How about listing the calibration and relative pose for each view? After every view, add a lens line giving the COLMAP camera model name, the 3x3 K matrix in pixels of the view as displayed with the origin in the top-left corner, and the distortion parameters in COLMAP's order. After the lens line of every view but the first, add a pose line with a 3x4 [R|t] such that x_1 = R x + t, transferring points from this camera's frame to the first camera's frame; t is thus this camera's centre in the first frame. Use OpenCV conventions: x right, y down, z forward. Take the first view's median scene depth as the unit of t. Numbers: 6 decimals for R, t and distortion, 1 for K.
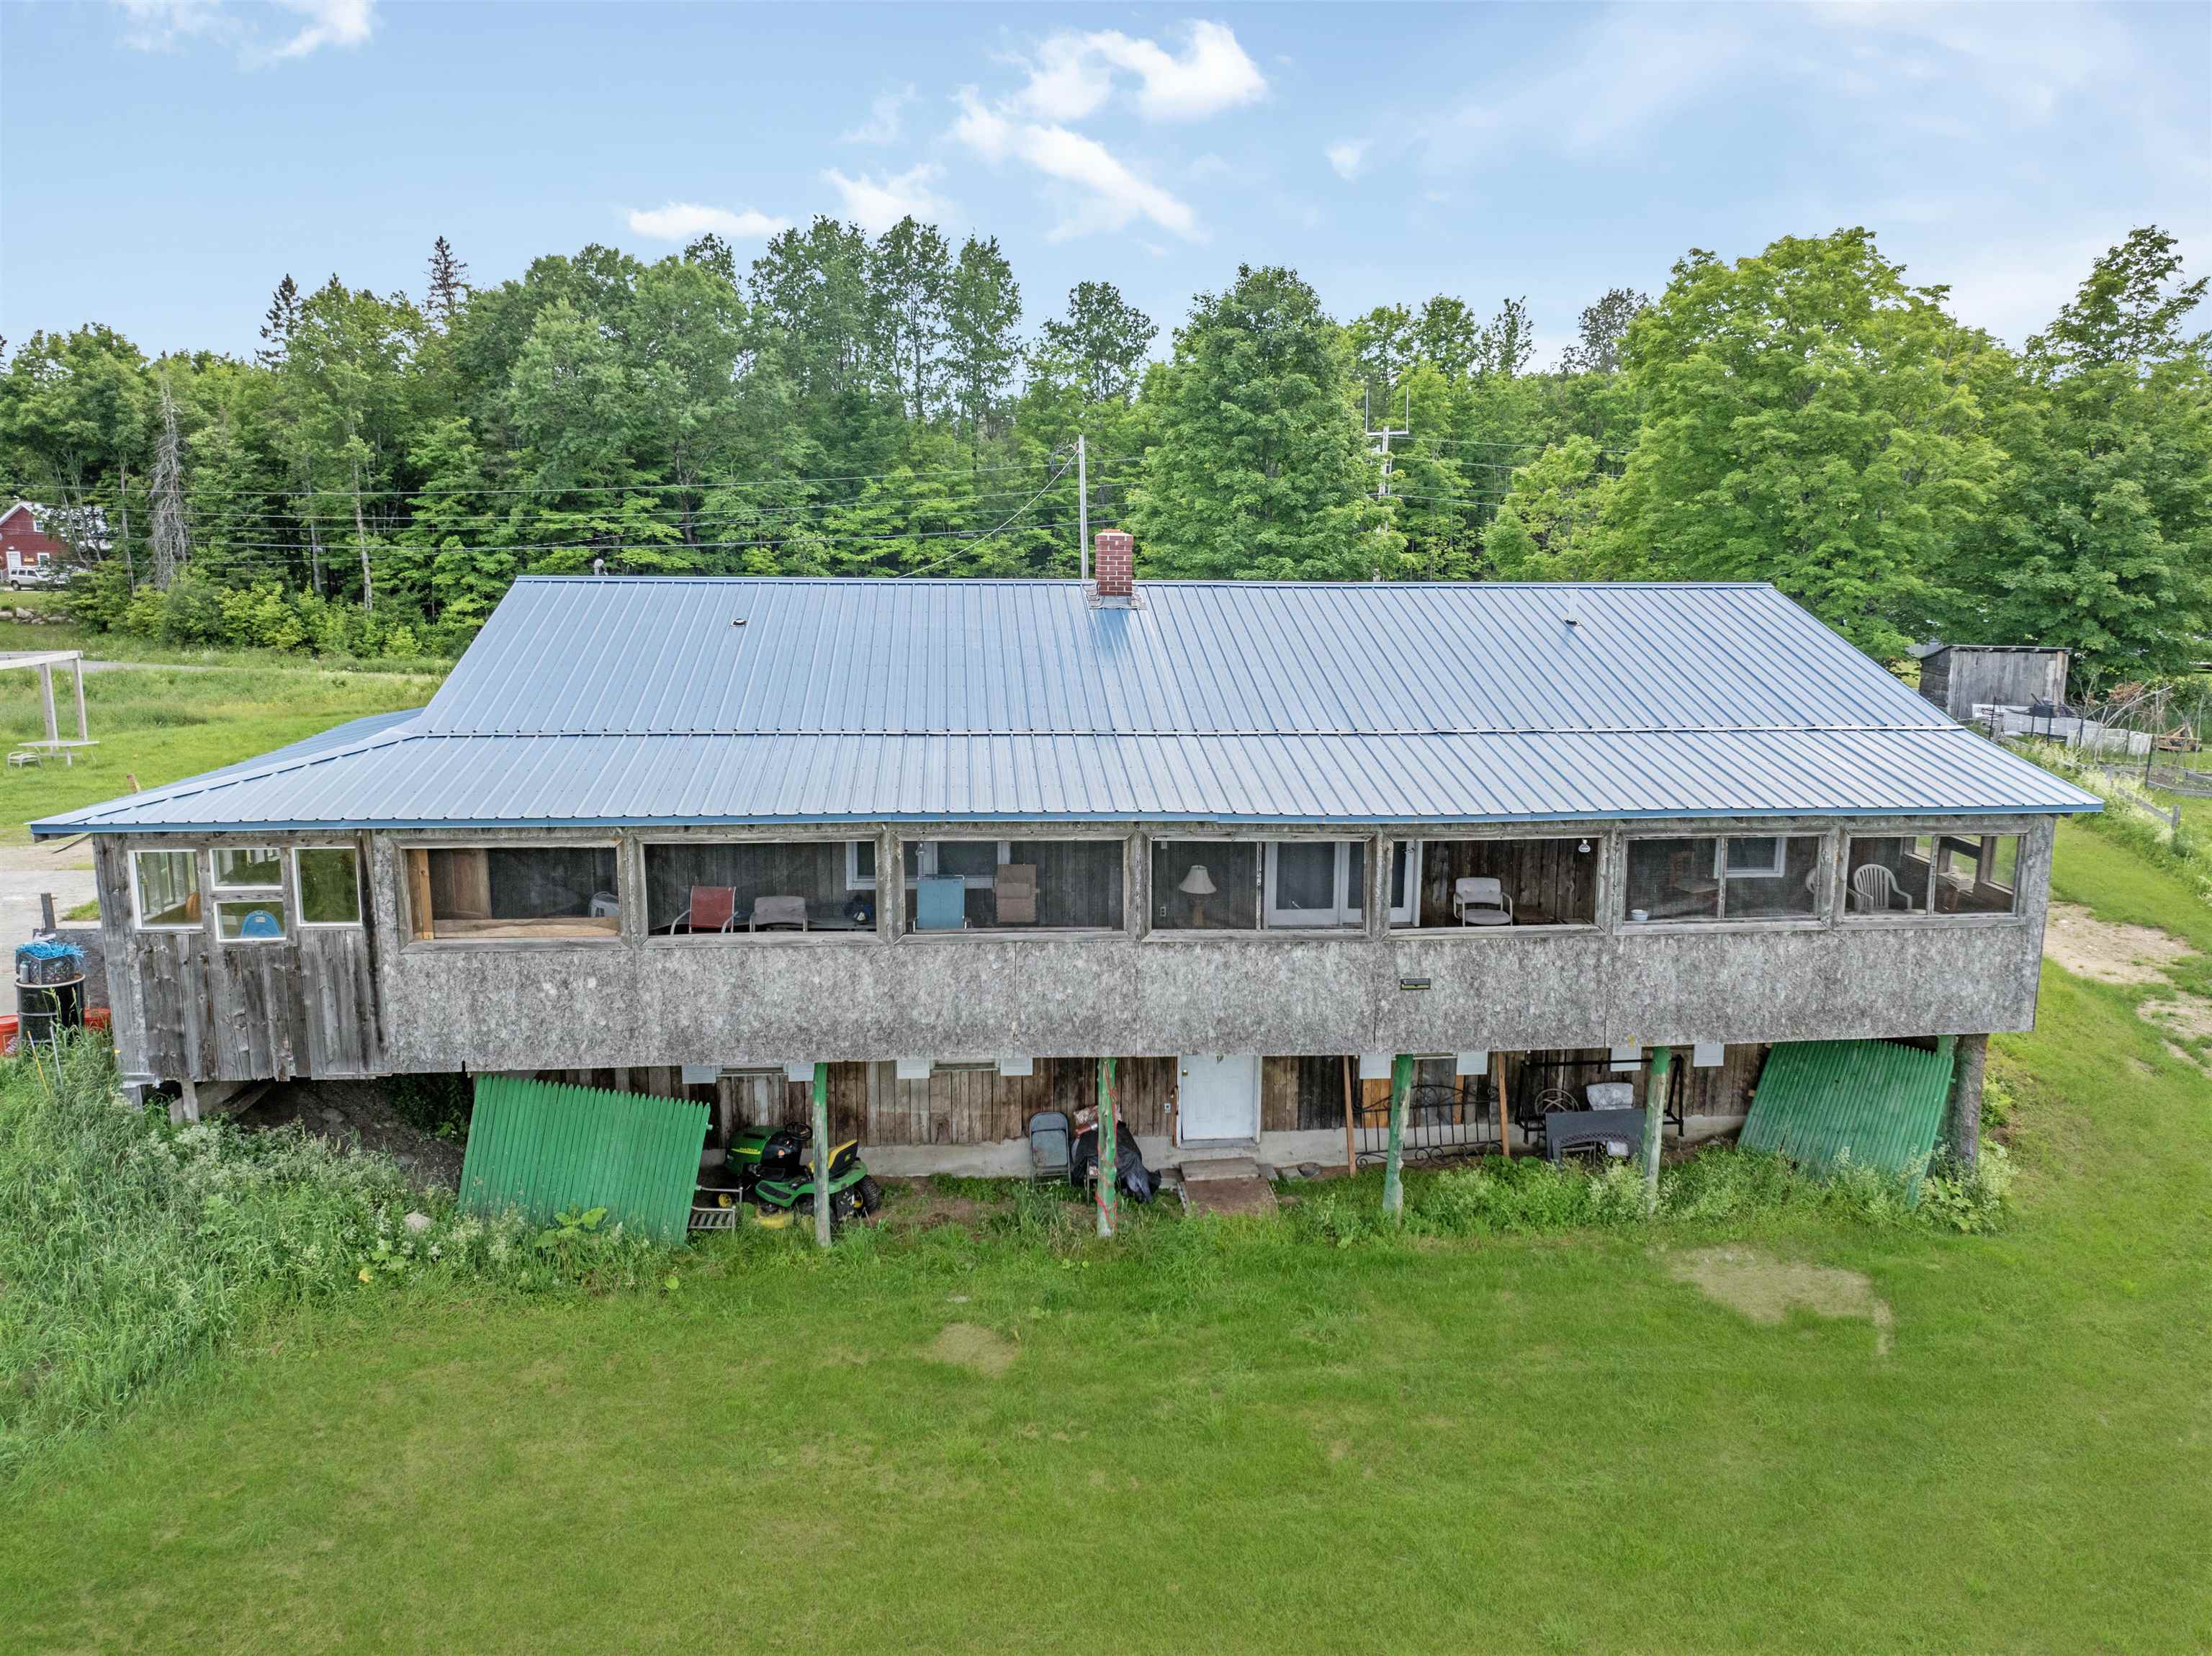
lens RADIAL K [[1549.1, 0, 1107.9], [0, 1549.1, 824.2], [0, 0, 1]] dist [-0.040498, 0.003723]
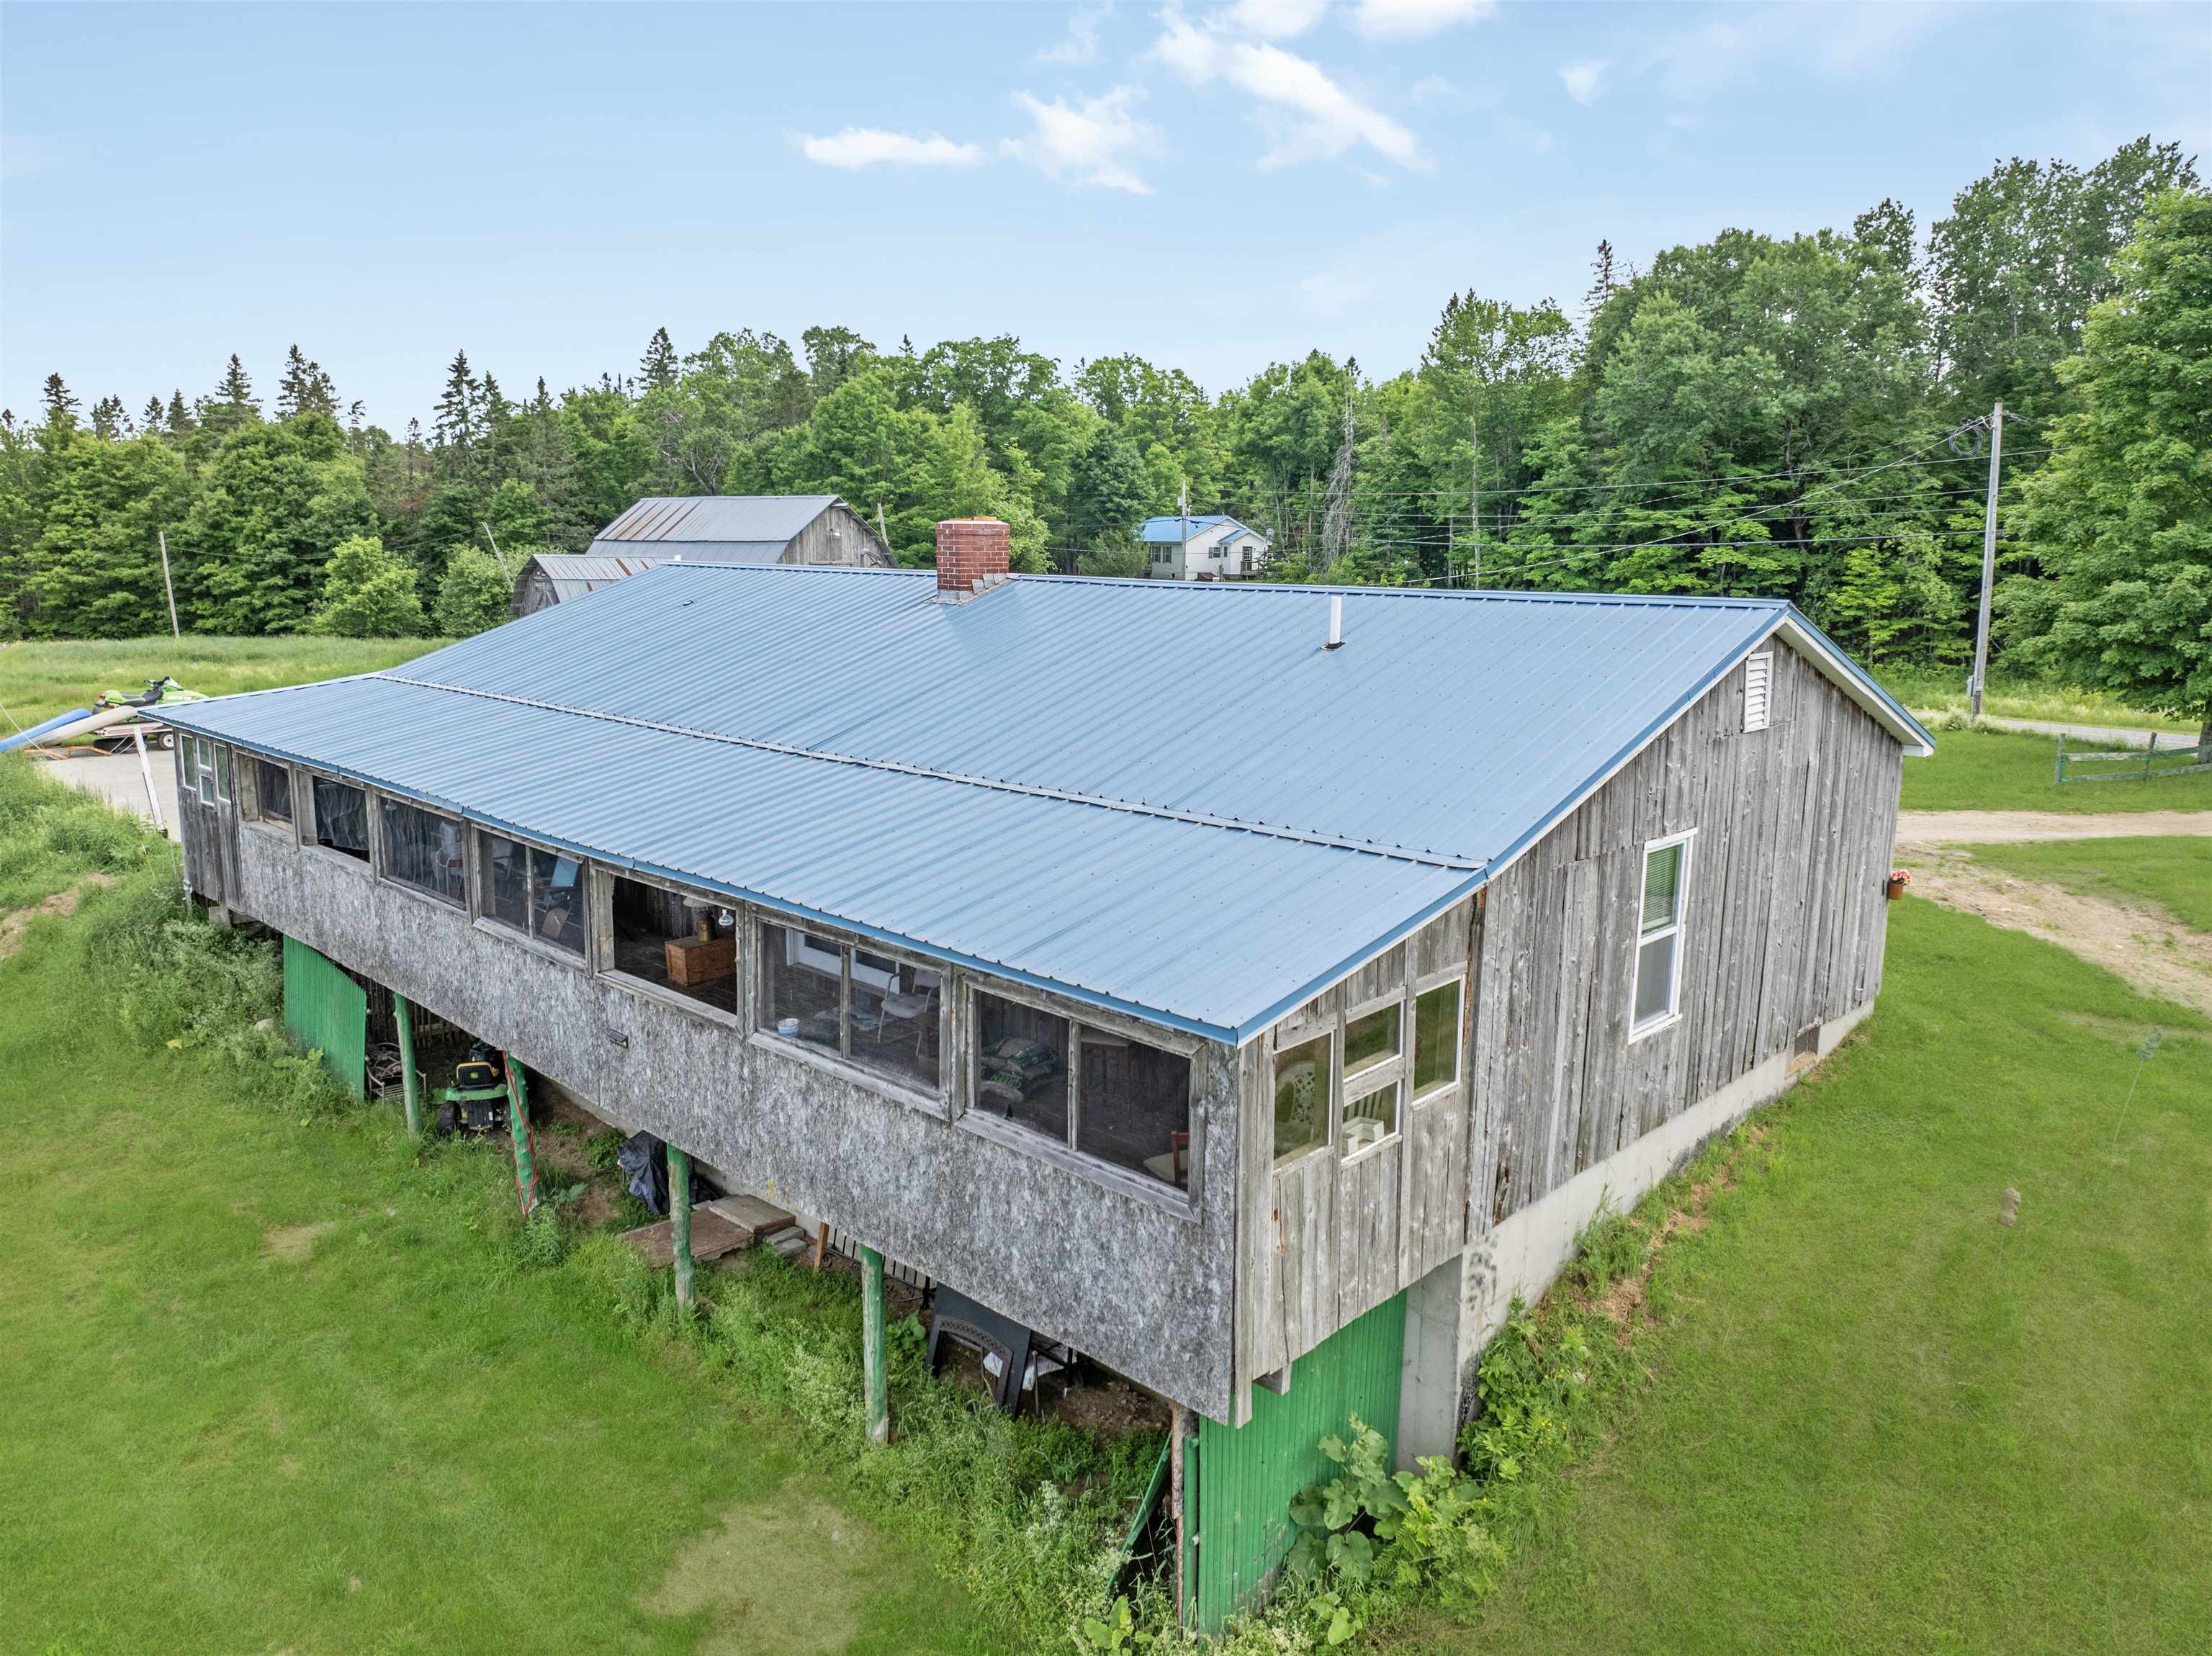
lens RADIAL K [[1549.1, 0, 1119.8], [0, 1549.1, 815.0], [0, 0, 1]] dist [-0.040498, 0.003723]
pose [[0.648904, 0.132026, -0.749328, 0.197090], [-0.137050, 0.989004, 0.055572, -0.020778], [0.748426, 0.066634, 0.659863, 0.124140]]
